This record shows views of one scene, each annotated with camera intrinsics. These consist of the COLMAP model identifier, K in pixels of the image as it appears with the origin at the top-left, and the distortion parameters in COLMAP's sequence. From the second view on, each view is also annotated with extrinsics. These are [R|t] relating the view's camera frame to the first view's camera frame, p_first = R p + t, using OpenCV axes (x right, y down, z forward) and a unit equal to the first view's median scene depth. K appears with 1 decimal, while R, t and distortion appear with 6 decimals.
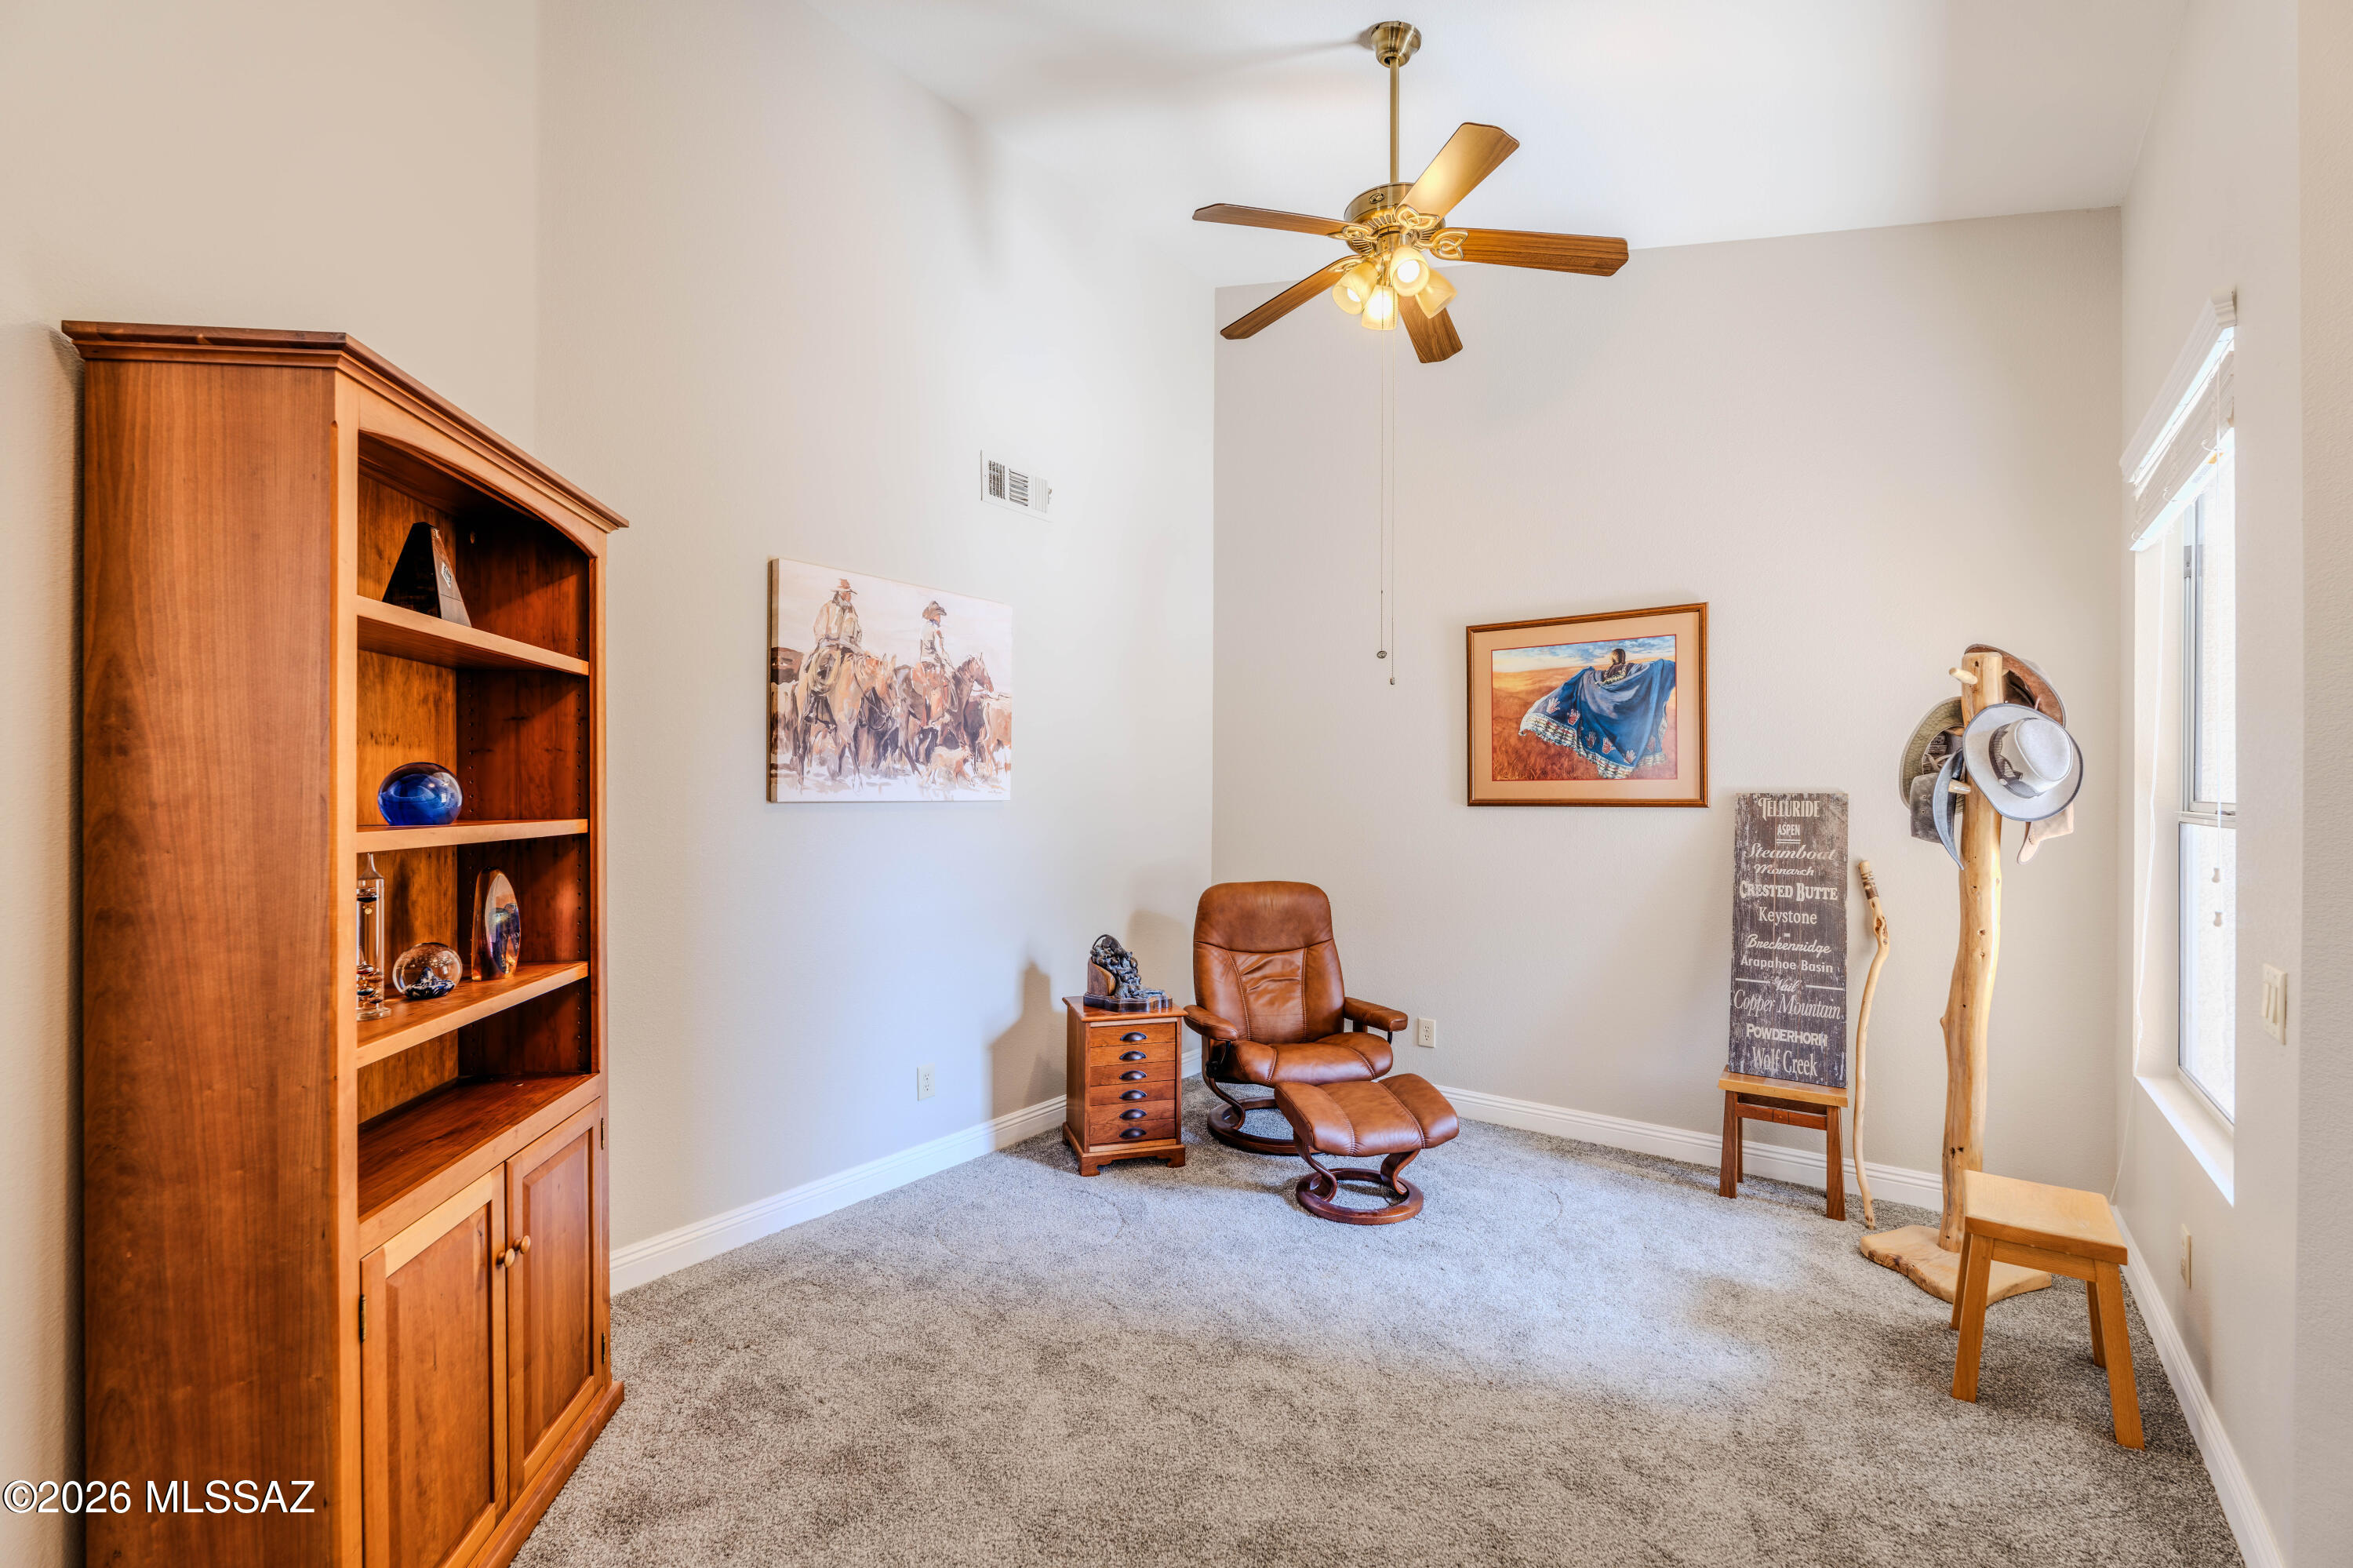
lens RADIAL K [[1025.5, 0, 1171.5], [0, 1025.5, 780.8], [0, 0, 1]] dist [-0.005817, 0.000455]
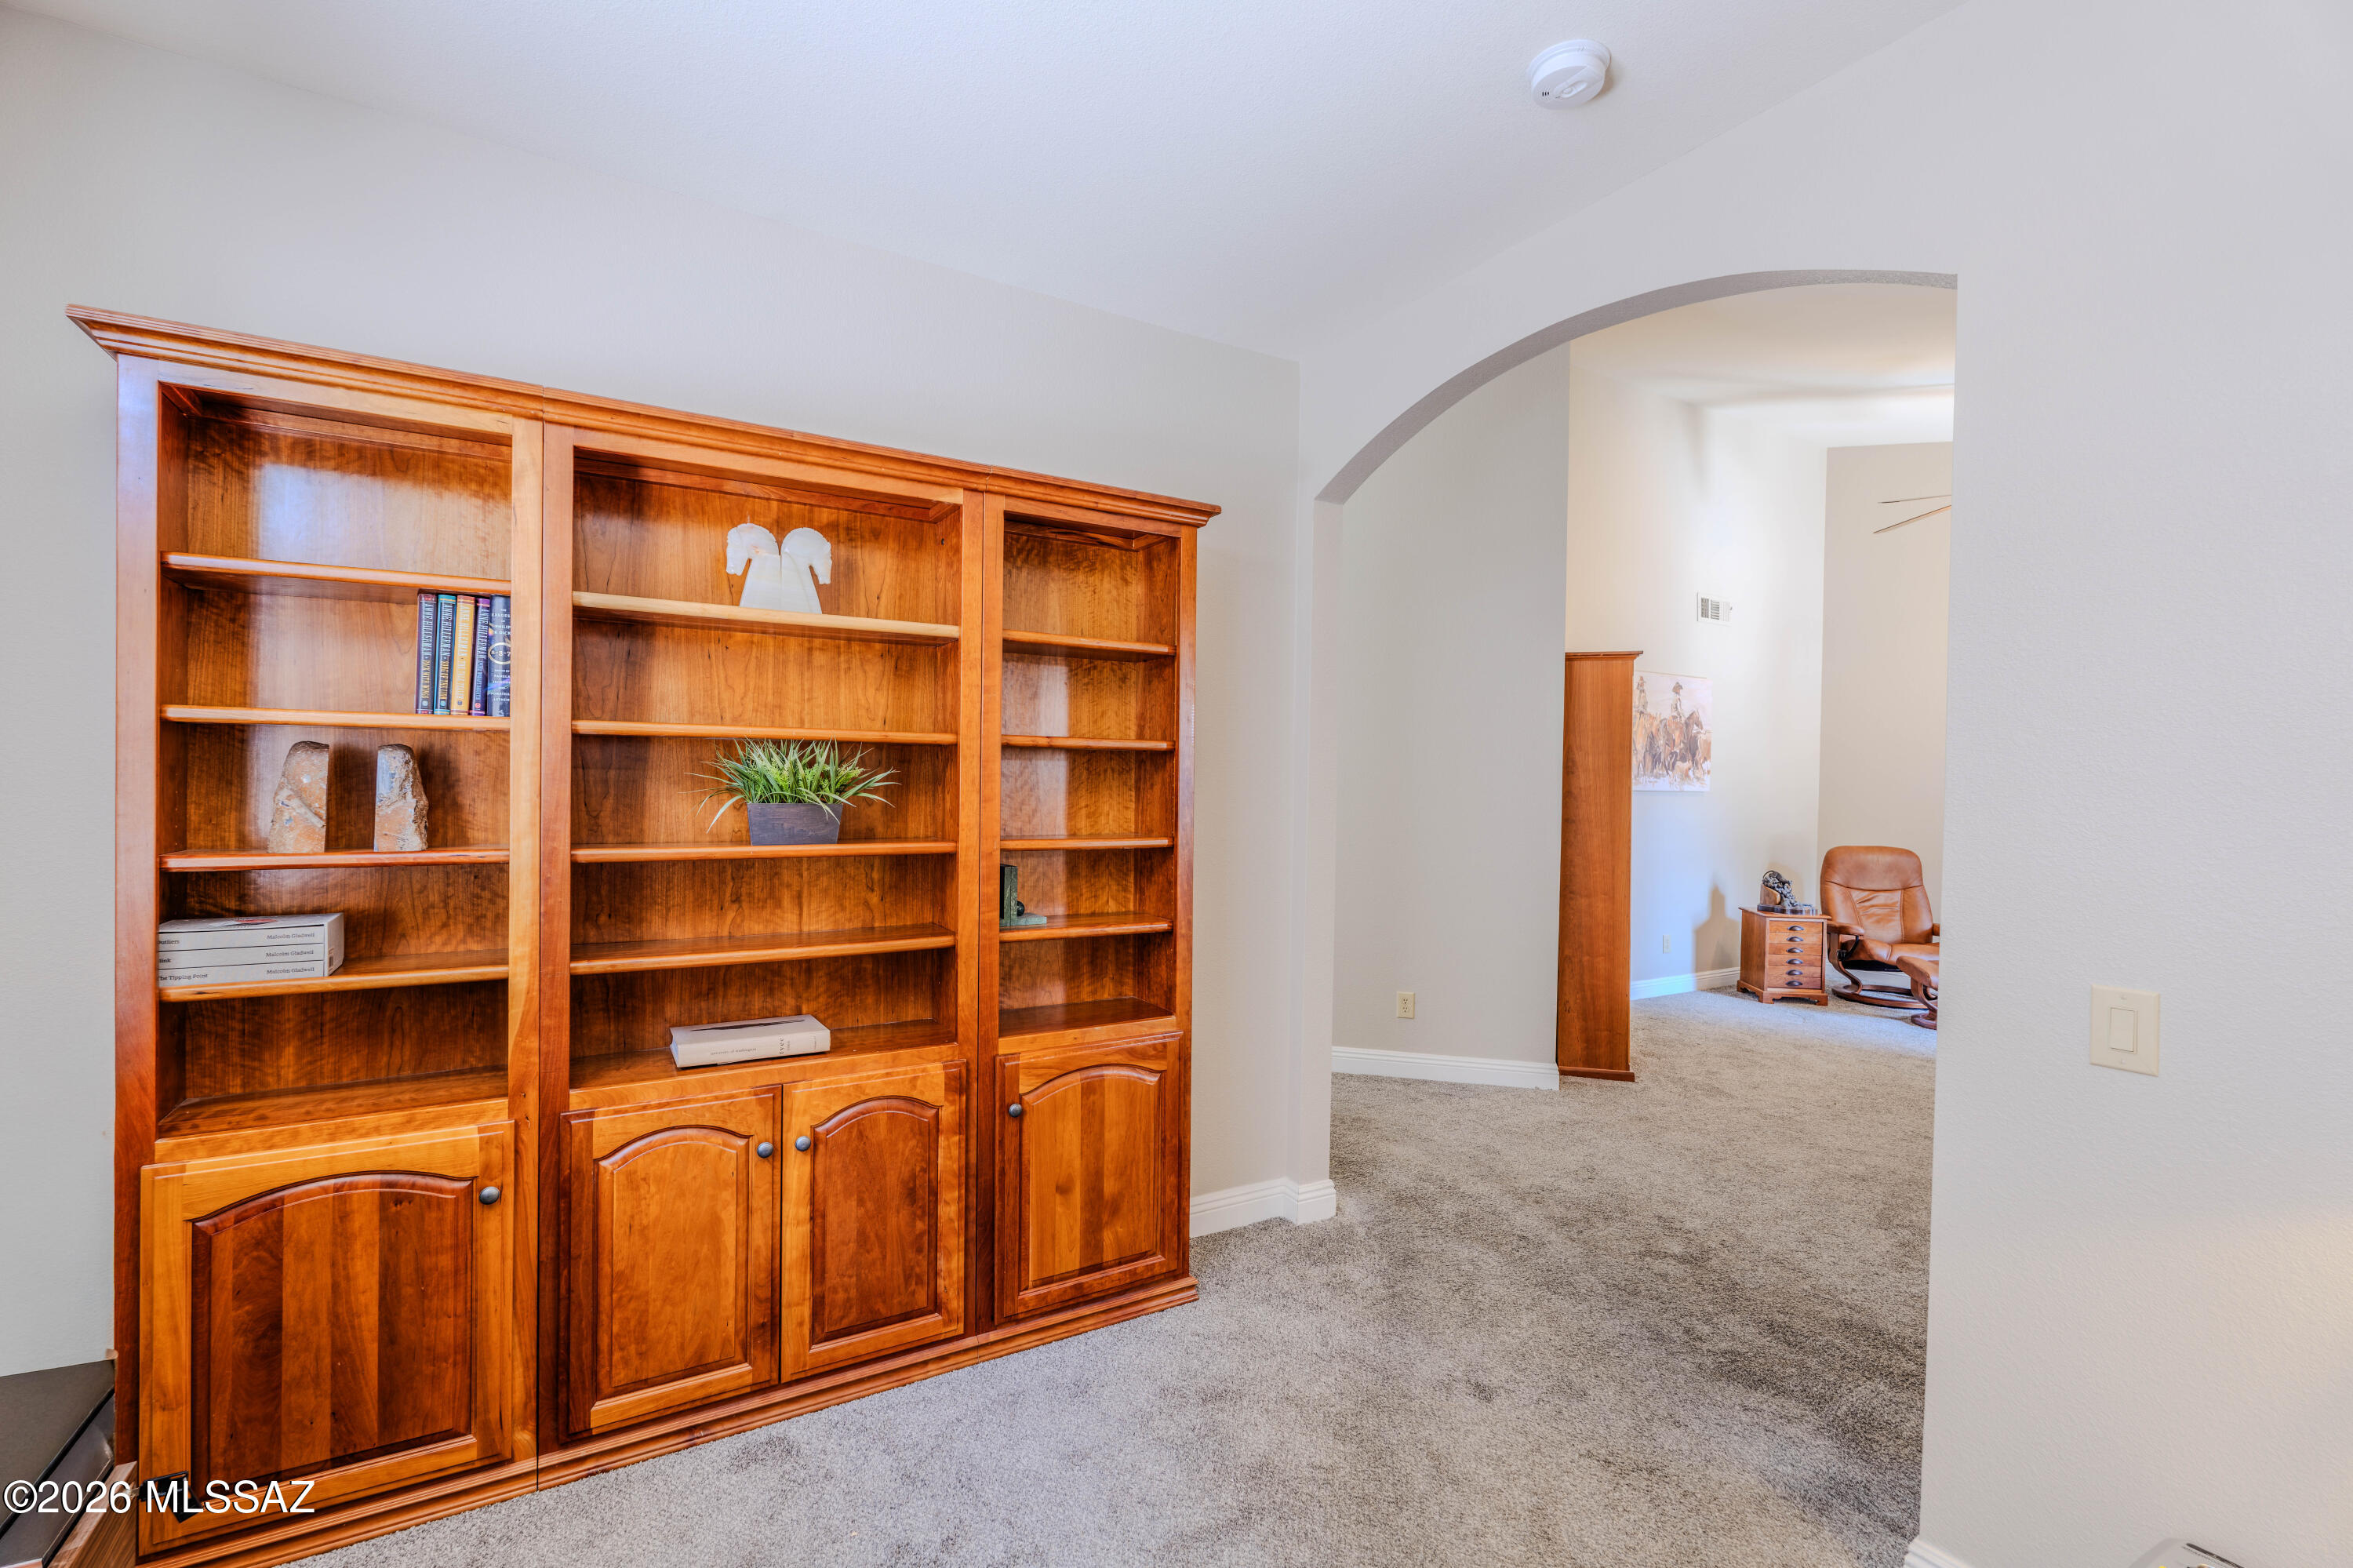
lens RADIAL K [[1025.5, 0, 1171.5], [0, 1025.5, 780.8], [0, 0, 1]] dist [-0.005817, 0.000455]
pose [[0.920335, 0.010865, -0.390981, -0.327160], [-0.007862, 0.999926, 0.009280, -0.007911], [0.391052, -0.005467, 0.920352, -0.984149]]
